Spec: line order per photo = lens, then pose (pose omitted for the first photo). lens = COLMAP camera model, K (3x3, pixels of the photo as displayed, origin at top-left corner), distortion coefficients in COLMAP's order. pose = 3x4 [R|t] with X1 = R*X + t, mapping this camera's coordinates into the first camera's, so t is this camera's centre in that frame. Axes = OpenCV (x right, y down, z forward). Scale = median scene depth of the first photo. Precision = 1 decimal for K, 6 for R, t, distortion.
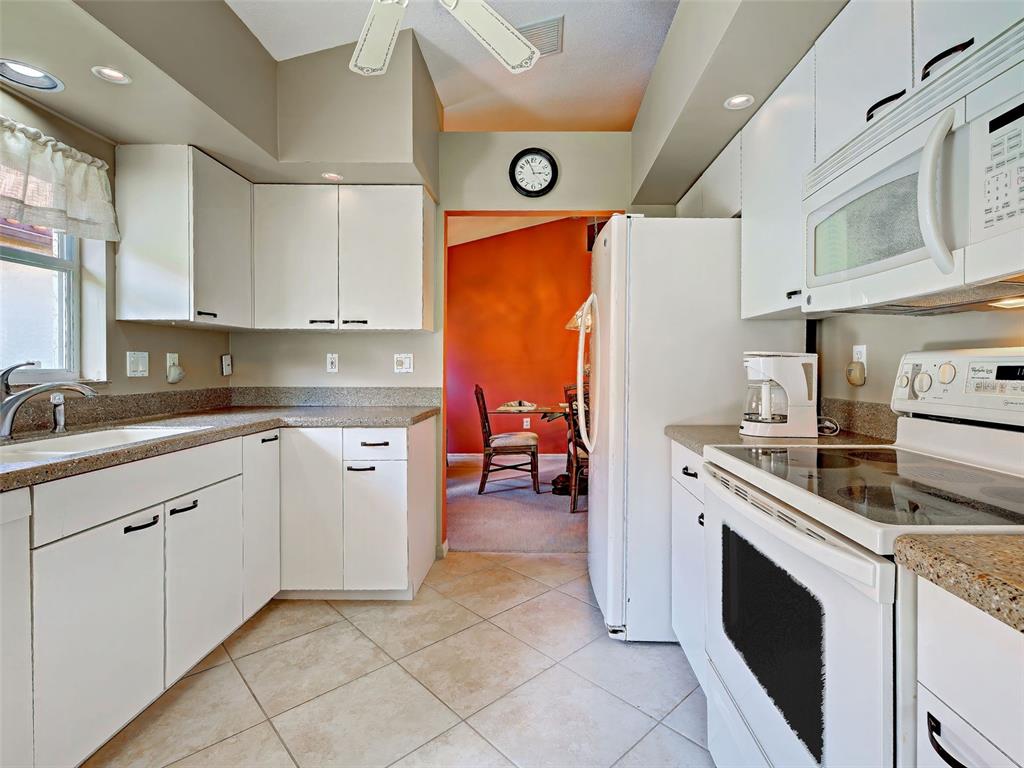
lens RADIAL K [[506.6, 0, 546.4], [0, 506.6, 361.2], [0, 0, 1]] dist [0.006038, -0.000396]
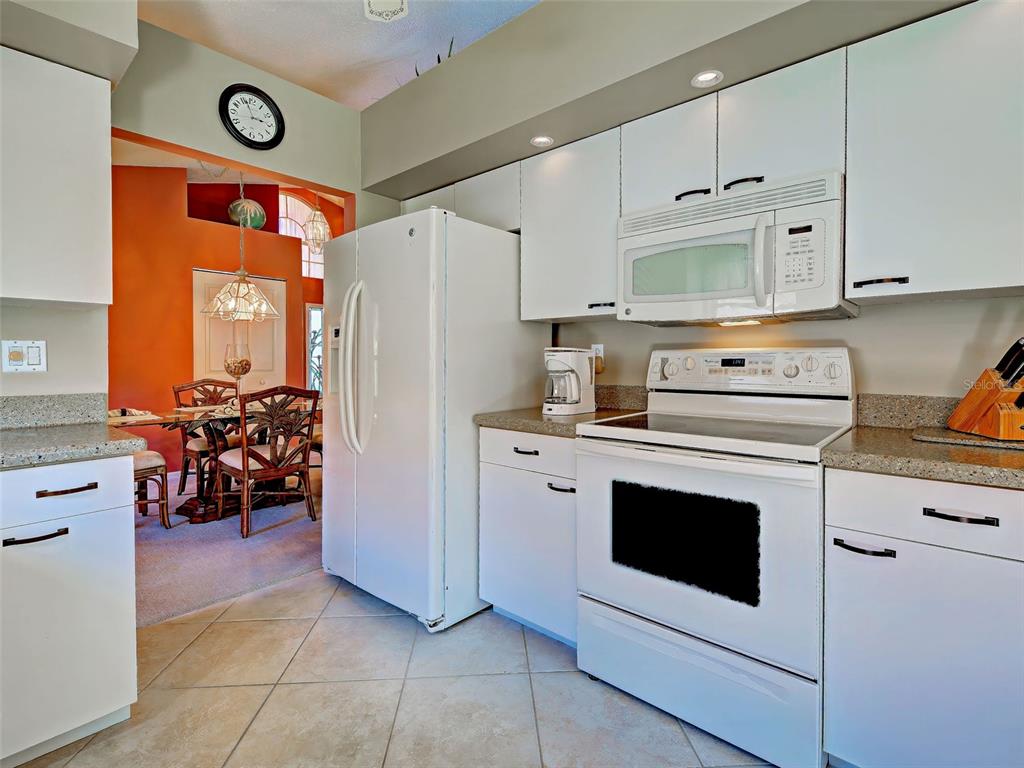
lens RADIAL K [[496.5, 0, 526.5], [0, 496.5, 361.7], [0, 0, 1]] dist [0.003574, -0.000239]
pose [[0.647858, -0.005587, 0.761741, -0.491767], [-0.004204, 0.999932, 0.010909, 0.002152], [-0.761749, -0.010270, 0.647790, 0.230777]]
